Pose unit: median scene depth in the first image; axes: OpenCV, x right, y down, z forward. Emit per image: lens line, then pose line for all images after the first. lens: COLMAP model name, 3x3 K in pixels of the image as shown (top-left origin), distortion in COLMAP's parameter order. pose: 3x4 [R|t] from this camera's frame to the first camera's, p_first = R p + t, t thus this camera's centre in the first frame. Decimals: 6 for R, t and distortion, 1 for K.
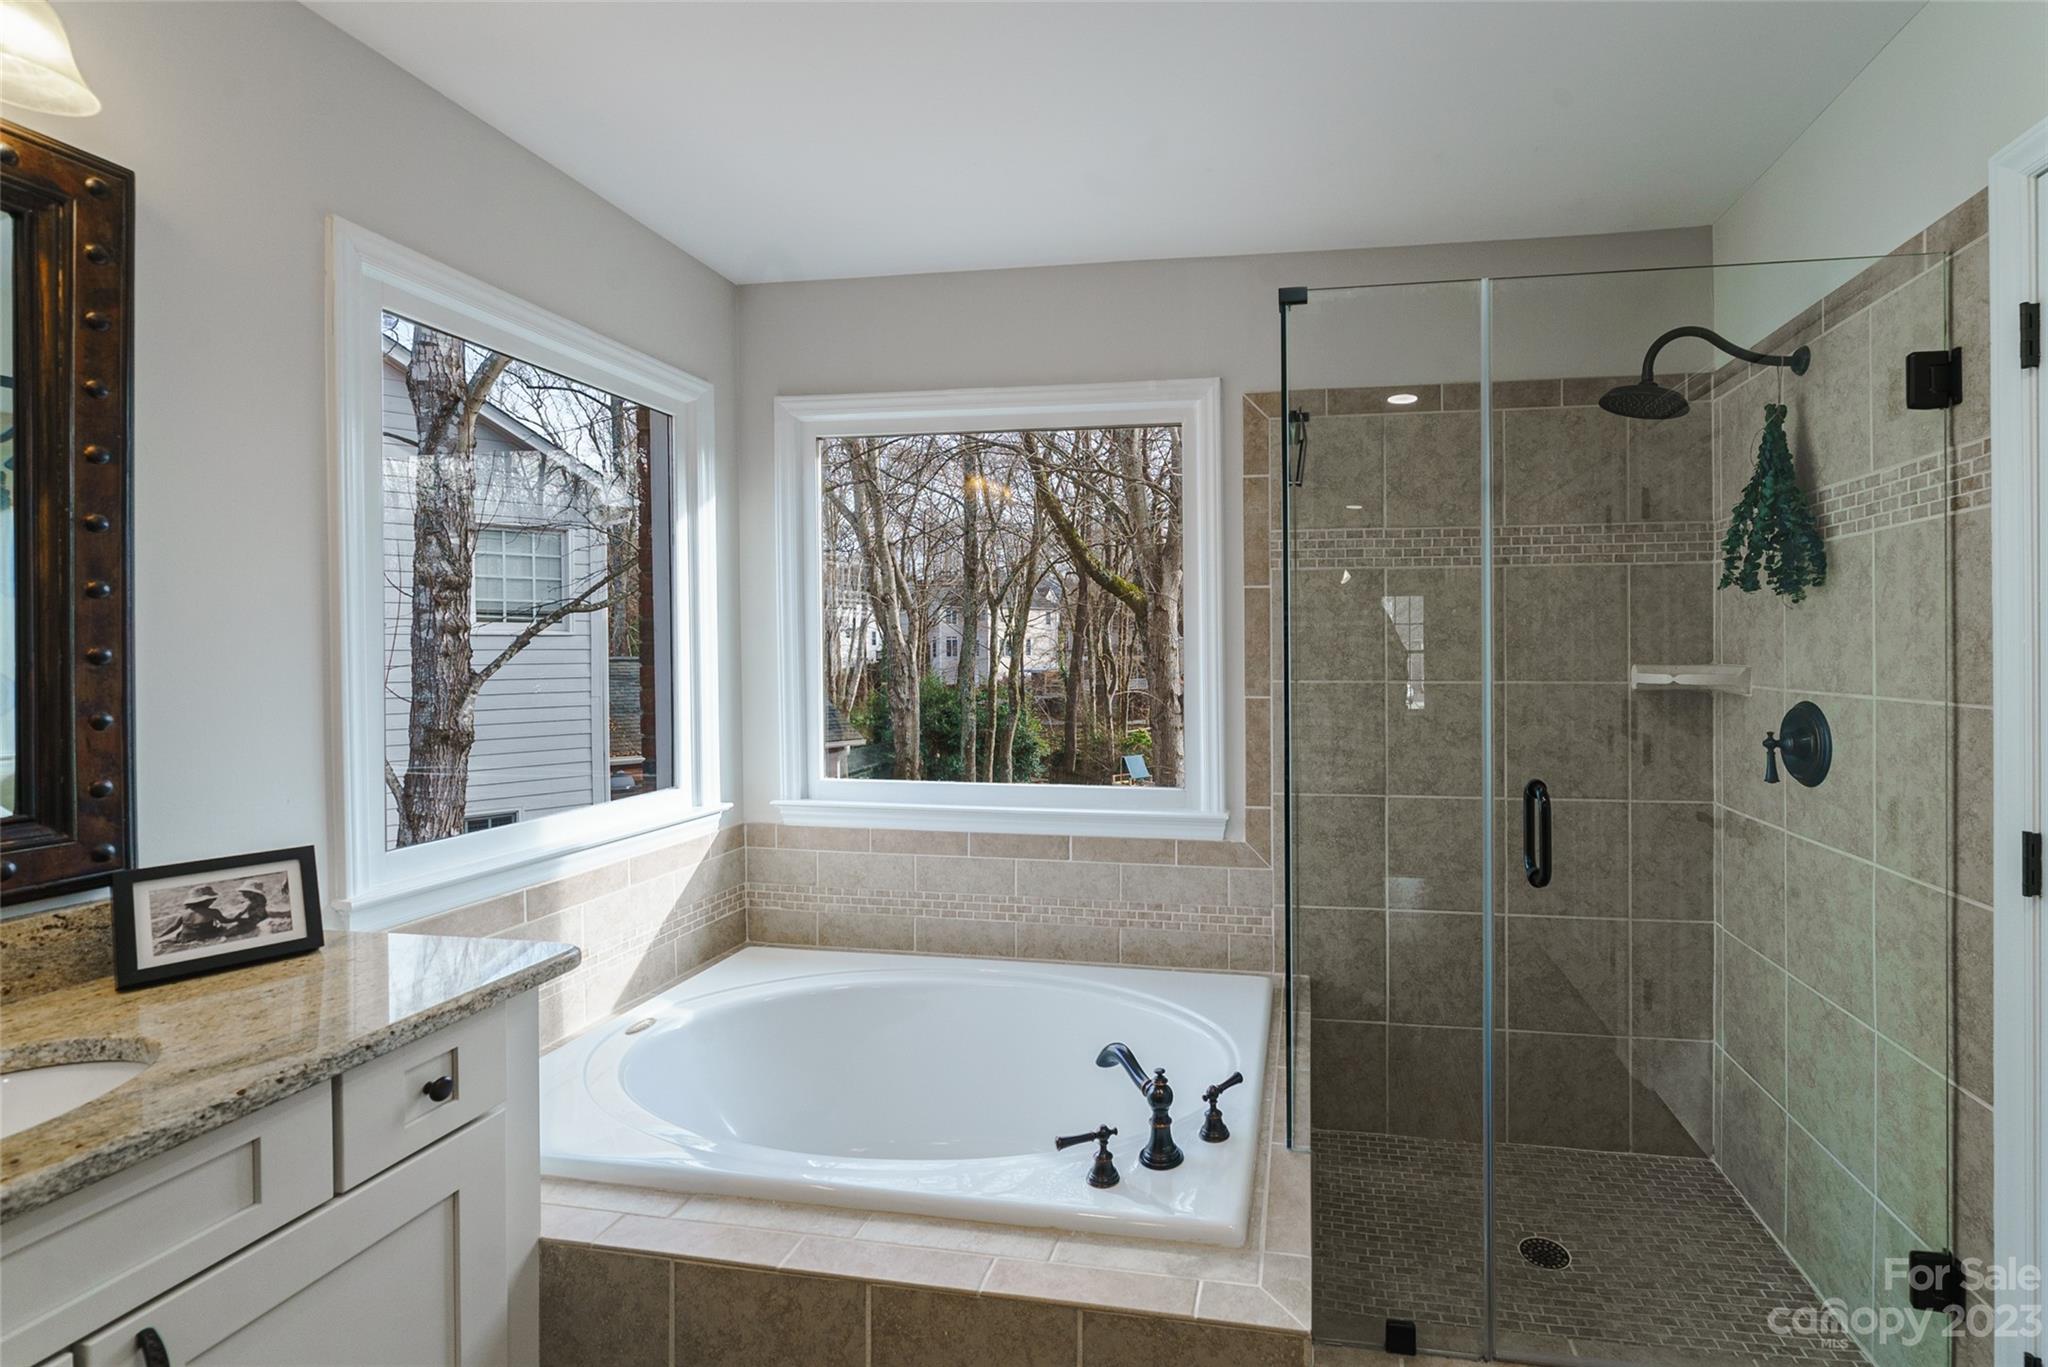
lens RADIAL K [[847.7, 0, 1018.8], [0, 847.7, 701.3], [0, 0, 1]] dist [0.002359, -0.001673]
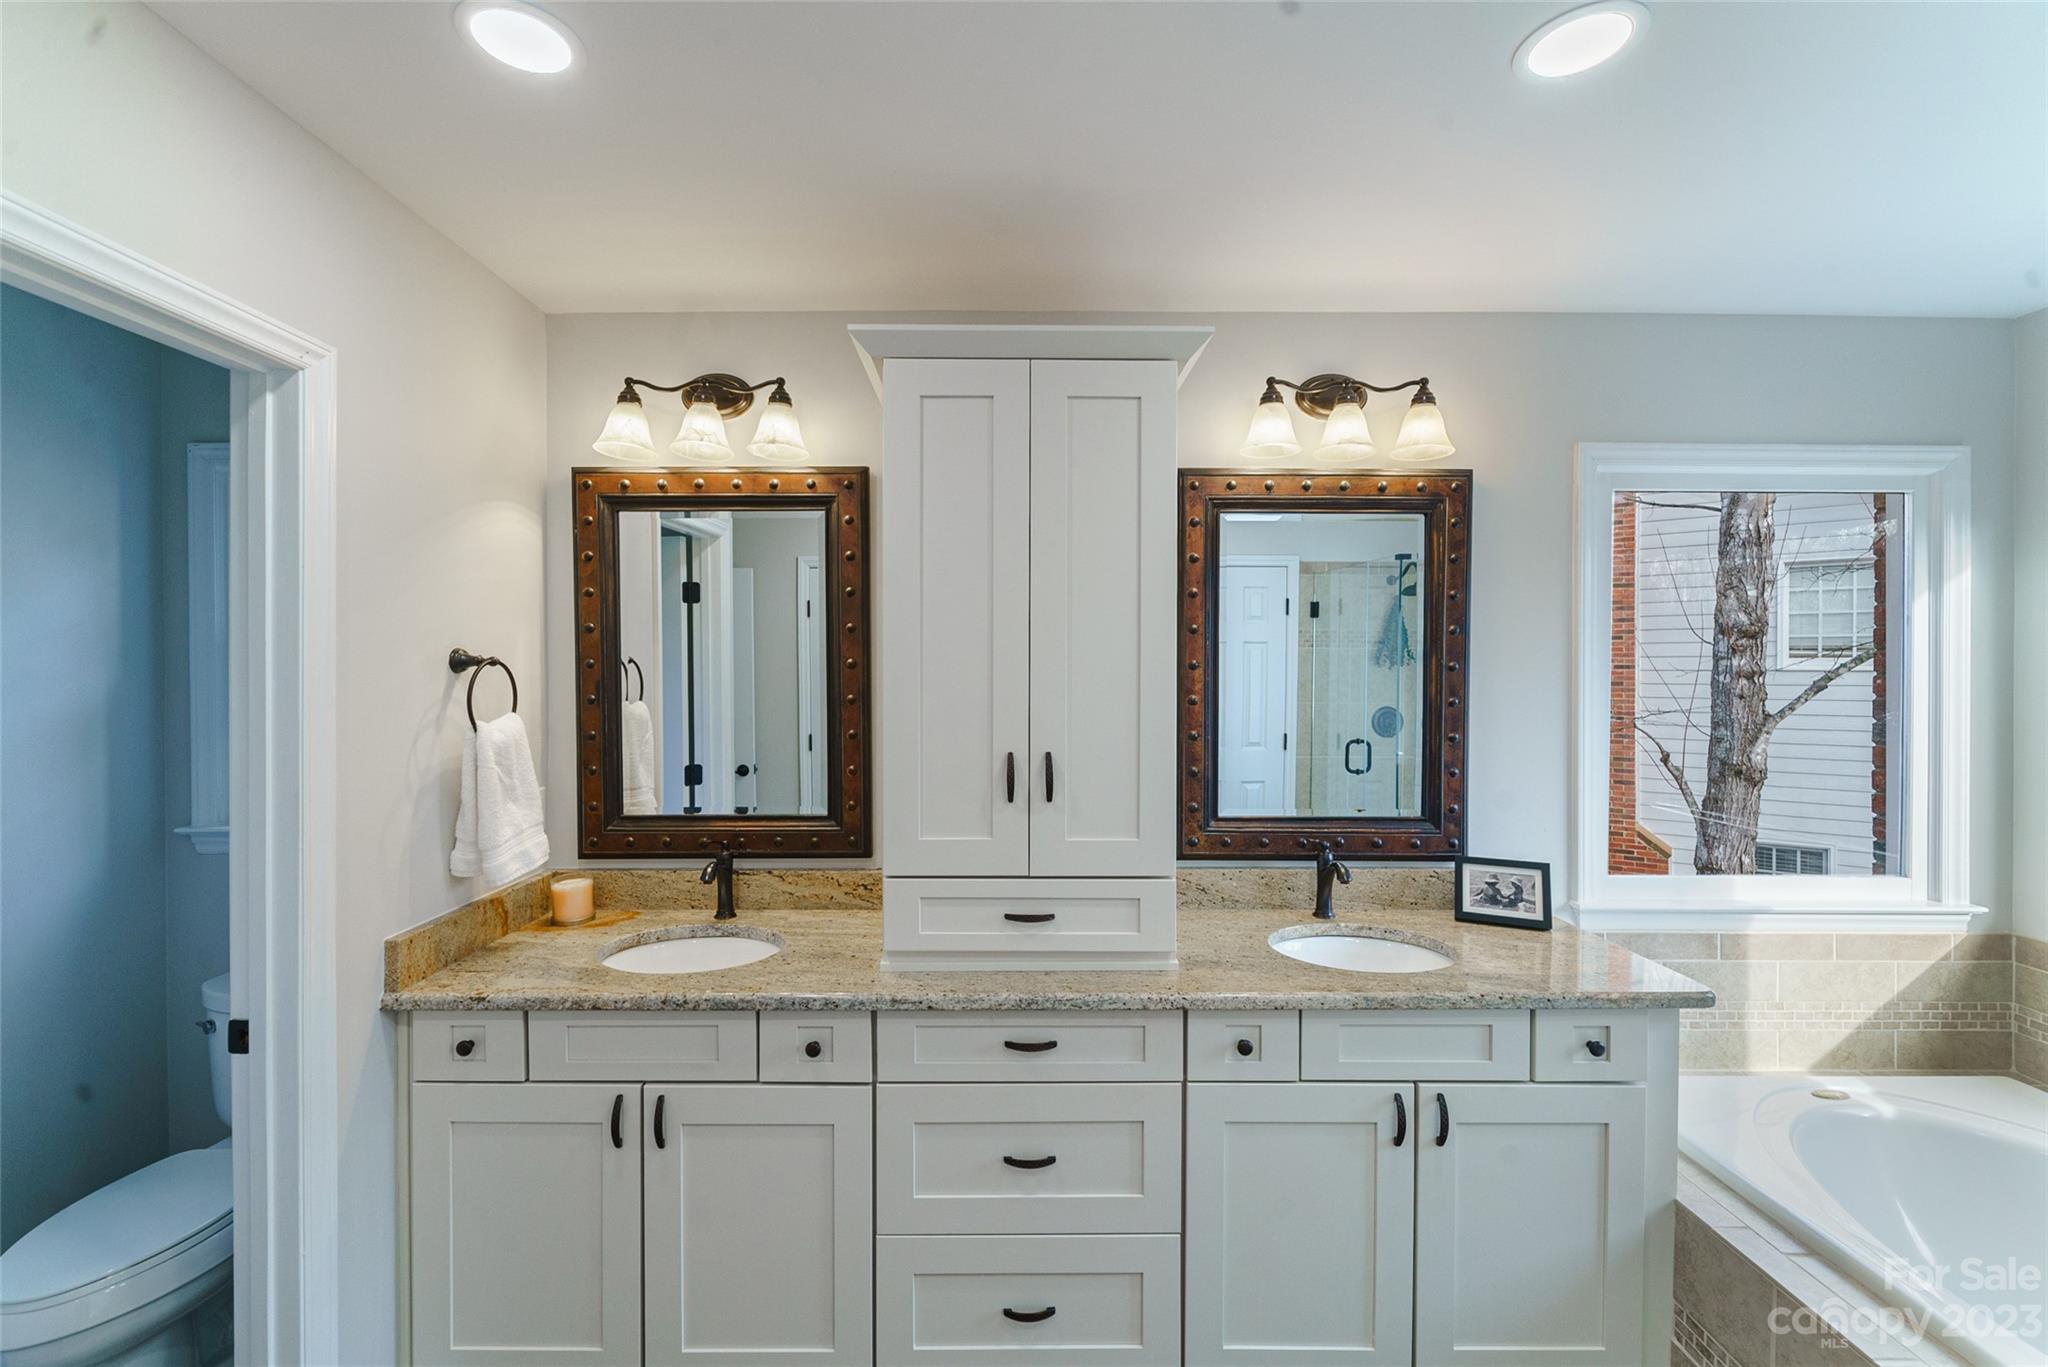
lens RADIAL K [[847.7, 0, 1022.8], [0, 847.7, 679.7], [0, 0, 1]] dist [0.002359, -0.001673]
pose [[0.164601, 0.020257, -0.986152, 0.555366], [-0.007855, 0.999784, 0.019226, -0.194465], [0.986329, 0.004582, 0.164725, -0.225793]]
